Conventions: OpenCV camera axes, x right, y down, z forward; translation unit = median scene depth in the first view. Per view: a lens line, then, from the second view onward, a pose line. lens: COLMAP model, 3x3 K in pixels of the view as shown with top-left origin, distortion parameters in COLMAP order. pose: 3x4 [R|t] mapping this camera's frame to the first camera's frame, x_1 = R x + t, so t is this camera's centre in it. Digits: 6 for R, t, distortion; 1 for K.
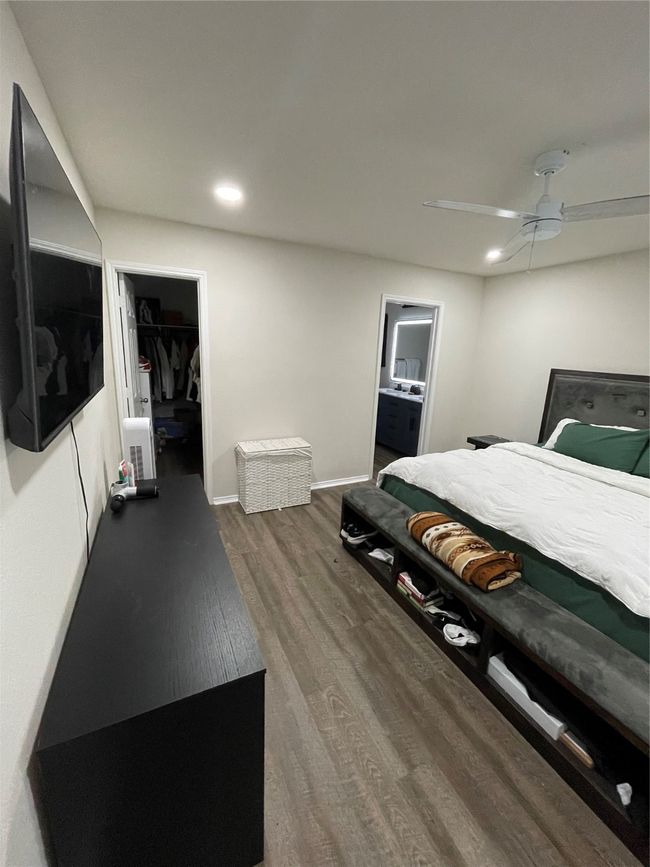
lens RADIAL K [[349.0, 0, 324.3], [0, 349.0, 428.7], [0, 0, 1]] dist [-0.001715, -0.000313]
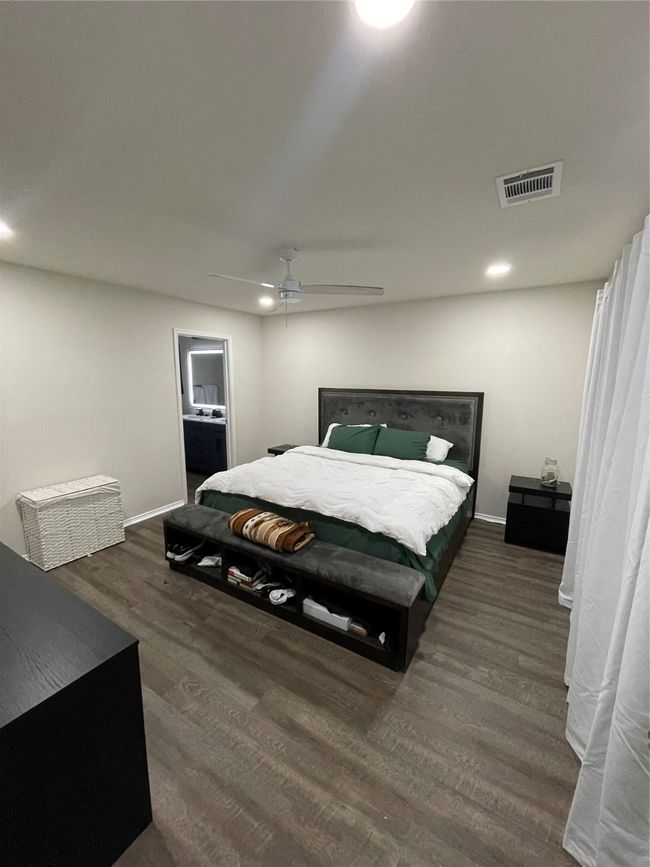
lens RADIAL K [[349.0, 0, 324.3], [0, 349.0, 428.7], [0, 0, 1]] dist [-0.001715, -0.000313]
pose [[0.844077, -0.118831, 0.522889, -0.054205], [0.153232, 0.987926, -0.022840, 0.020283], [-0.513862, 0.099402, 0.852094, -0.163485]]
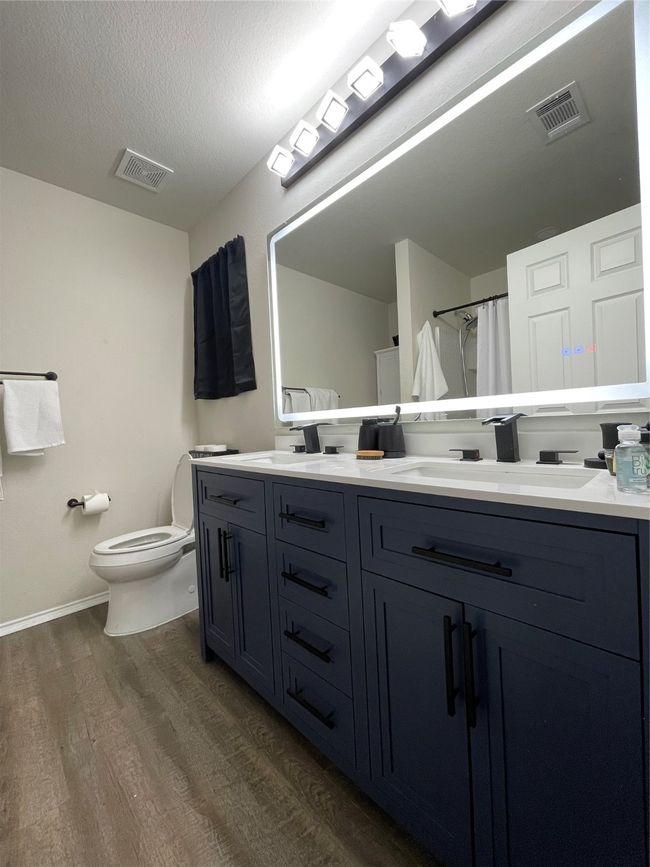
lens RADIAL K [[349.0, 0, 324.3], [0, 349.0, 428.7], [0, 0, 1]] dist [-0.001715, -0.000313]
pose [[0.948327, -0.092190, 0.303606, 0.287562], [0.156218, 0.968510, -0.193866, -0.147696], [-0.276173, 0.231277, 0.932866, 1.493159]]
